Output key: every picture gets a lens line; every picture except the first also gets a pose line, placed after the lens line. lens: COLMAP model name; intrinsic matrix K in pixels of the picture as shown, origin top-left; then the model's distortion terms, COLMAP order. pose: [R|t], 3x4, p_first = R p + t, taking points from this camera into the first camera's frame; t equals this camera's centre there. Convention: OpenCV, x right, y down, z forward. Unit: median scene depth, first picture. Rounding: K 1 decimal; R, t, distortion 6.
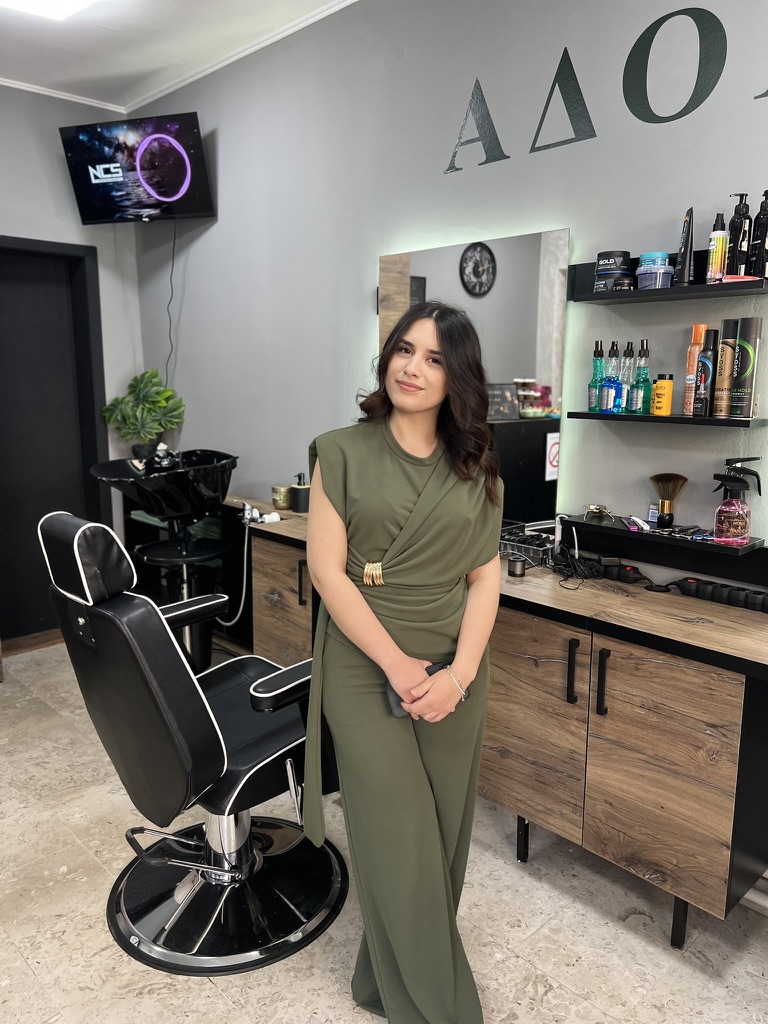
lens RADIAL K [[779.2, 0, 388.5], [0, 779.2, 509.6], [0, 0, 1]] dist [0.016346, -0.029661]
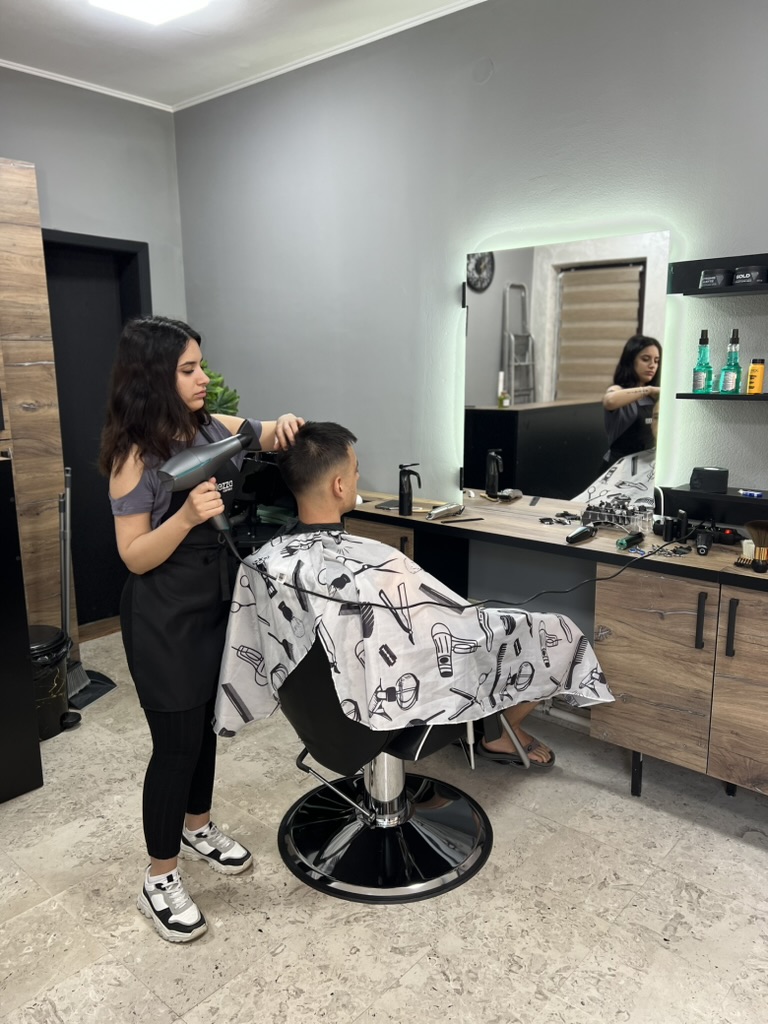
lens RADIAL K [[779.2, 0, 379.1], [0, 779.2, 512.8], [0, 0, 1]] dist [0.016346, -0.029661]
pose [[0.996375, -0.027835, 0.080383, -0.309290], [0.026771, 0.999540, 0.014284, 0.020434], [-0.080744, -0.012080, 0.996662, -0.094123]]
